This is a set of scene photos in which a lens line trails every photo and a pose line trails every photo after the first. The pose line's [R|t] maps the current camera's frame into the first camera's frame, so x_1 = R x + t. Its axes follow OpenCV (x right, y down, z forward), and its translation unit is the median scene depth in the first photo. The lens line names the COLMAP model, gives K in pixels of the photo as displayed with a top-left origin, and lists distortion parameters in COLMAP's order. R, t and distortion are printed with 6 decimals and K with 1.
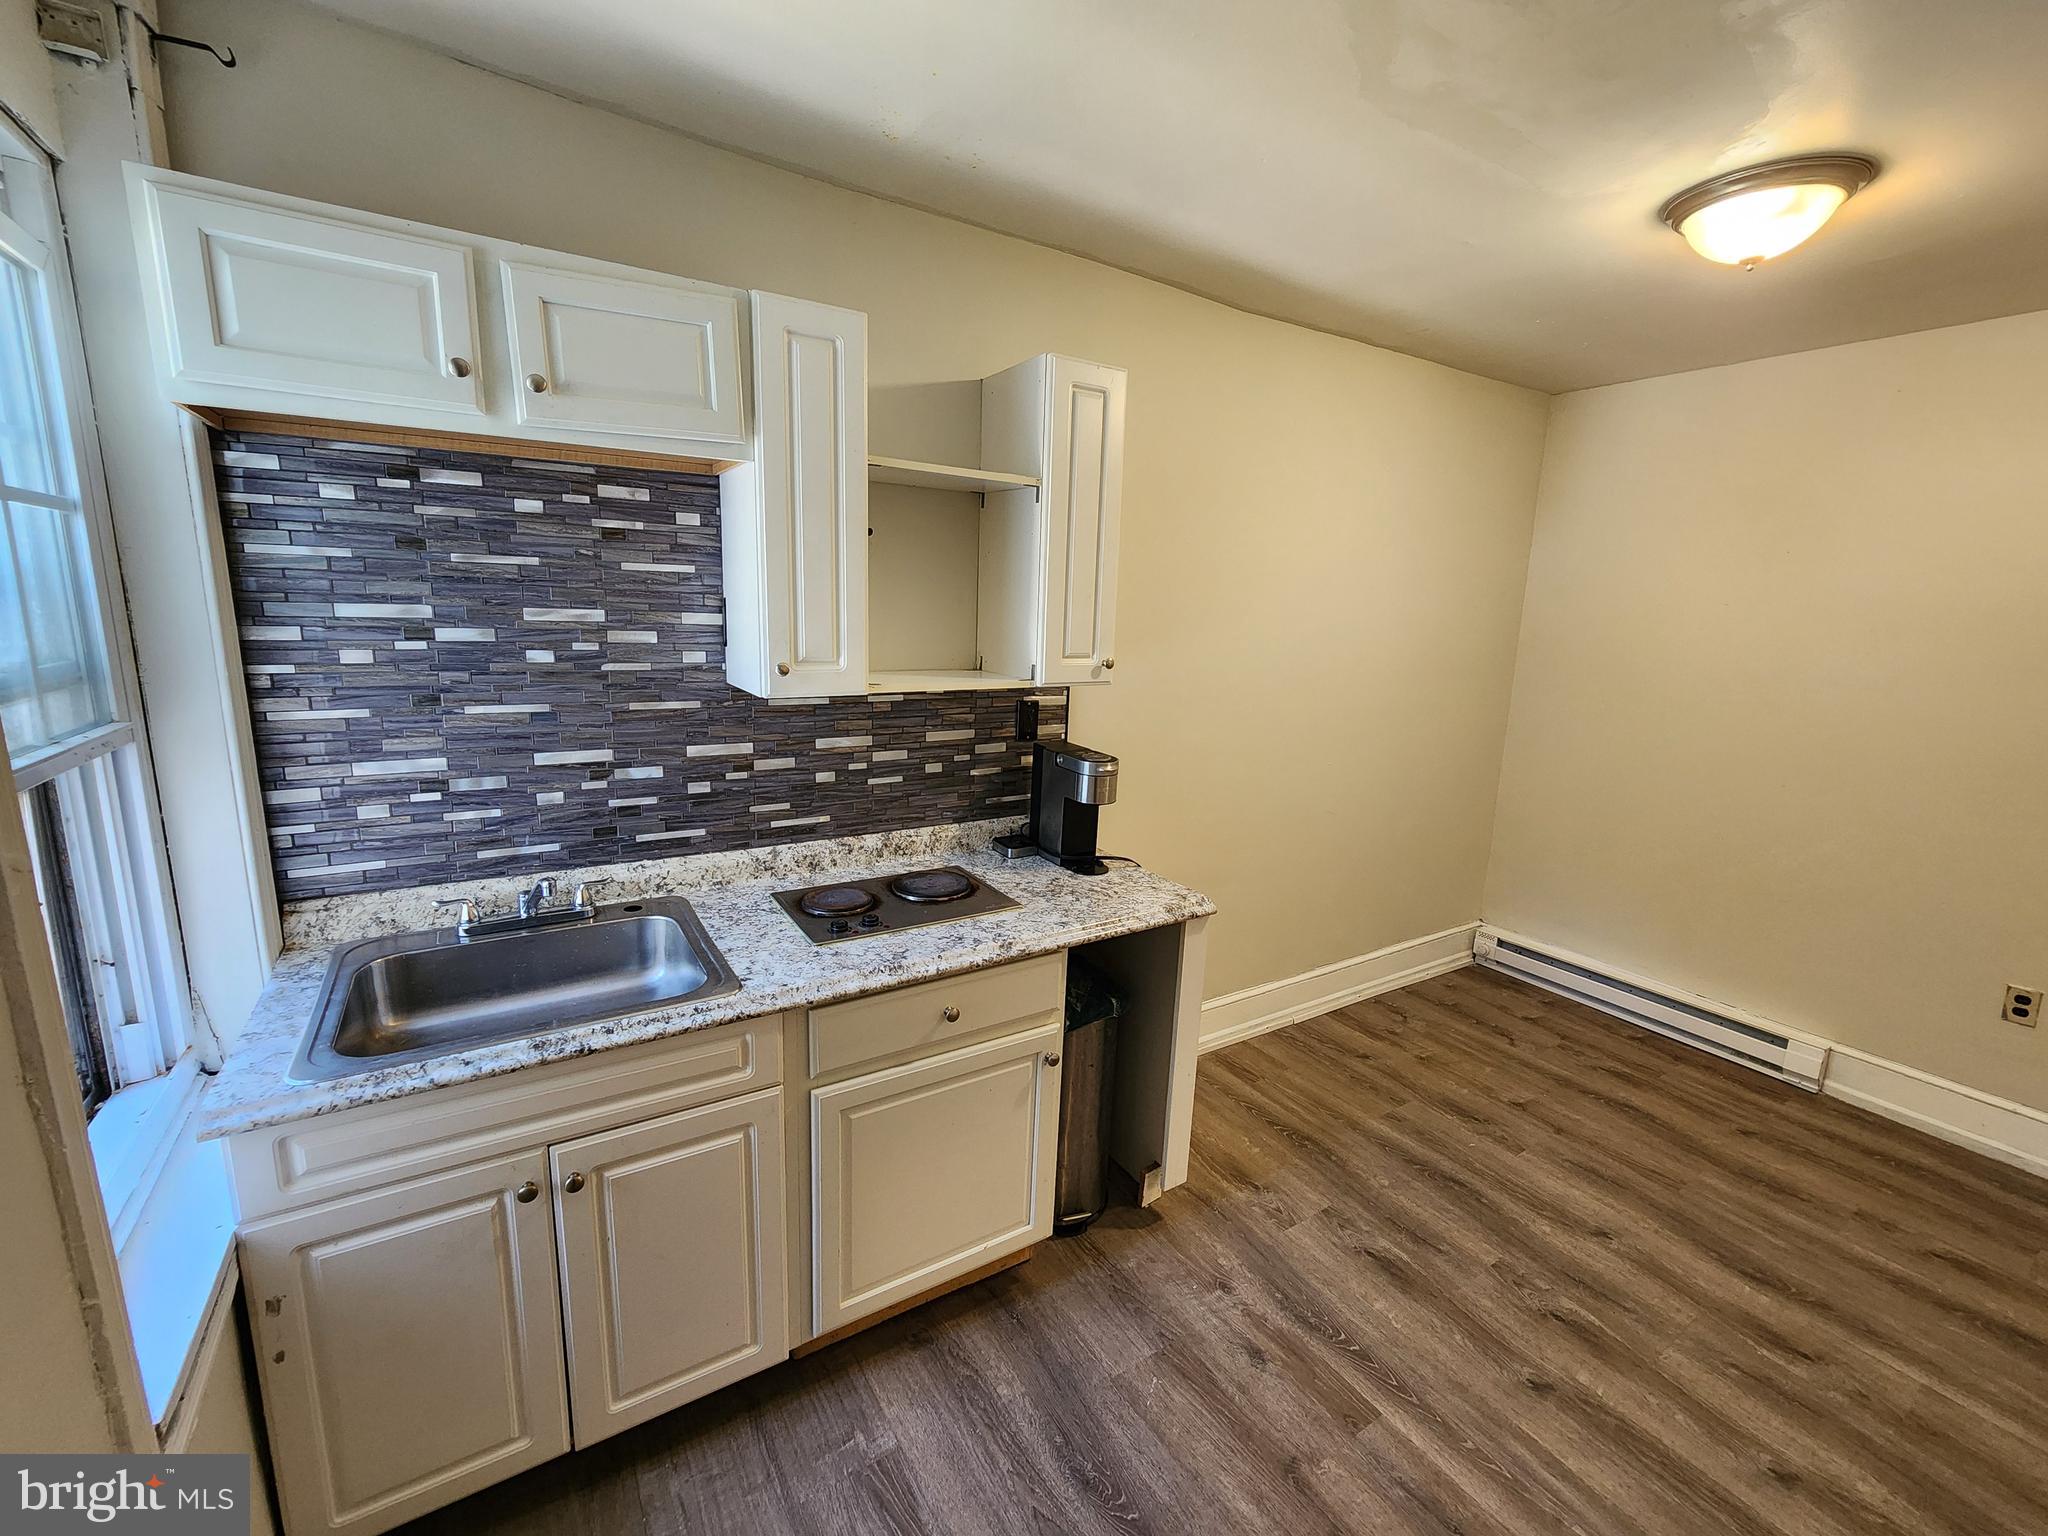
lens RADIAL K [[835.2, 0, 1023.2], [0, 835.2, 763.2], [0, 0, 1]] dist [0.000594, 0.000302]
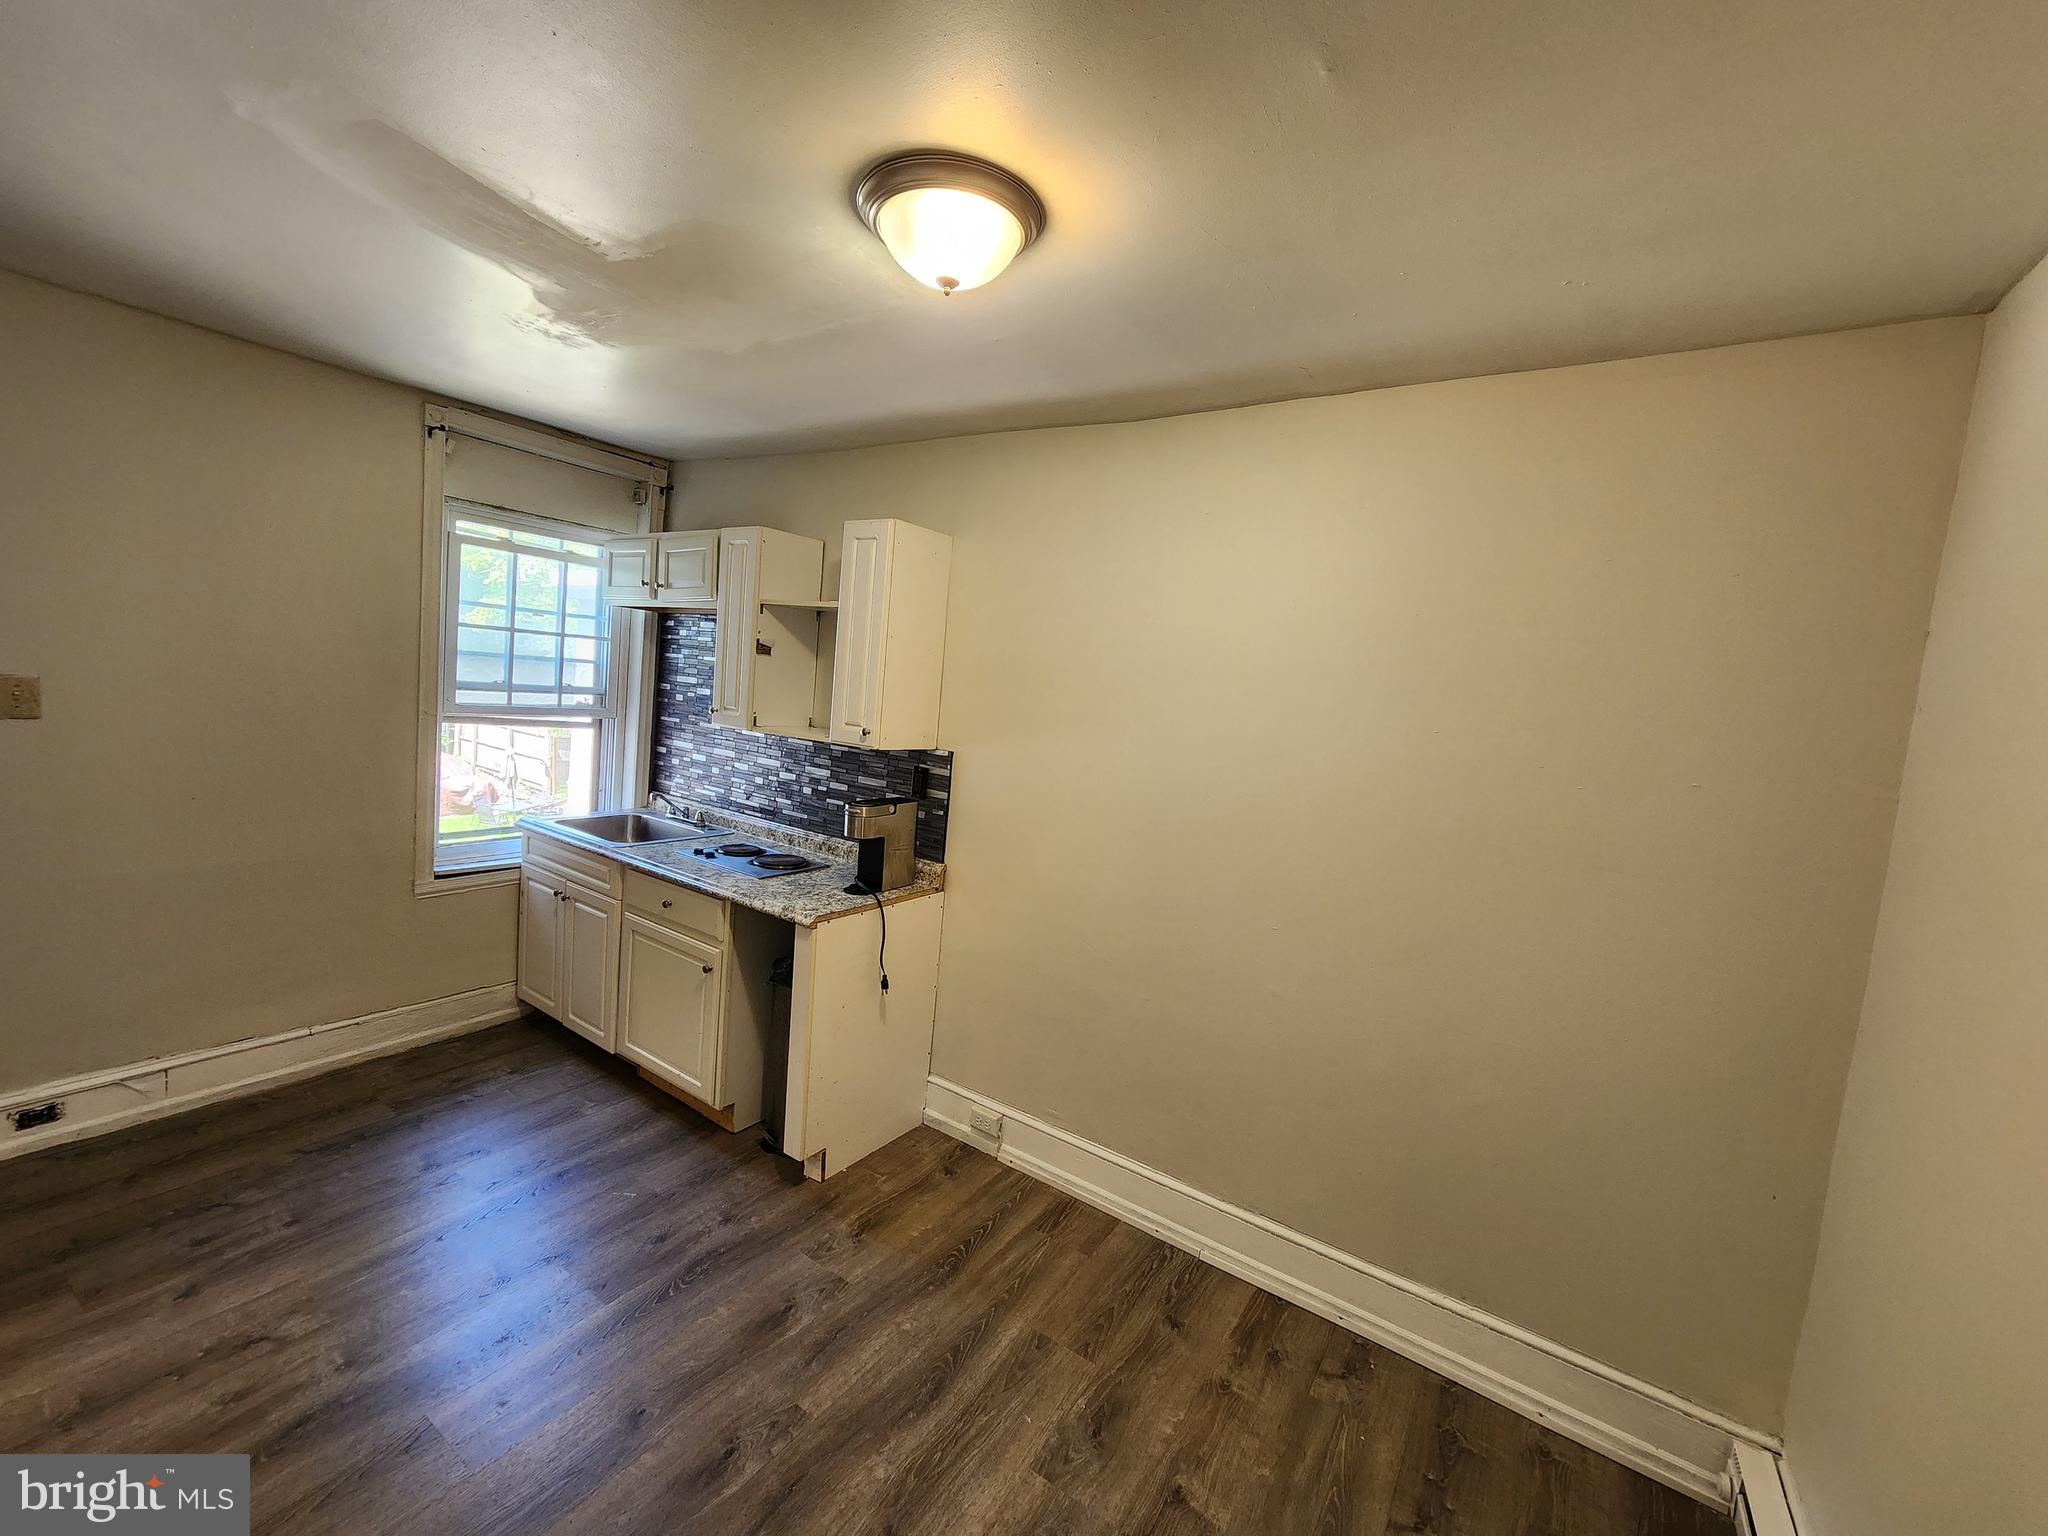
lens RADIAL K [[835.2, 0, 1023.2], [0, 835.2, 763.2], [0, 0, 1]] dist [0.000594, 0.000302]
pose [[0.411100, 0.085149, -0.907605, 1.415153], [-0.249600, 0.968094, -0.022232, -0.104128], [0.876753, 0.235678, 0.419237, 0.676473]]
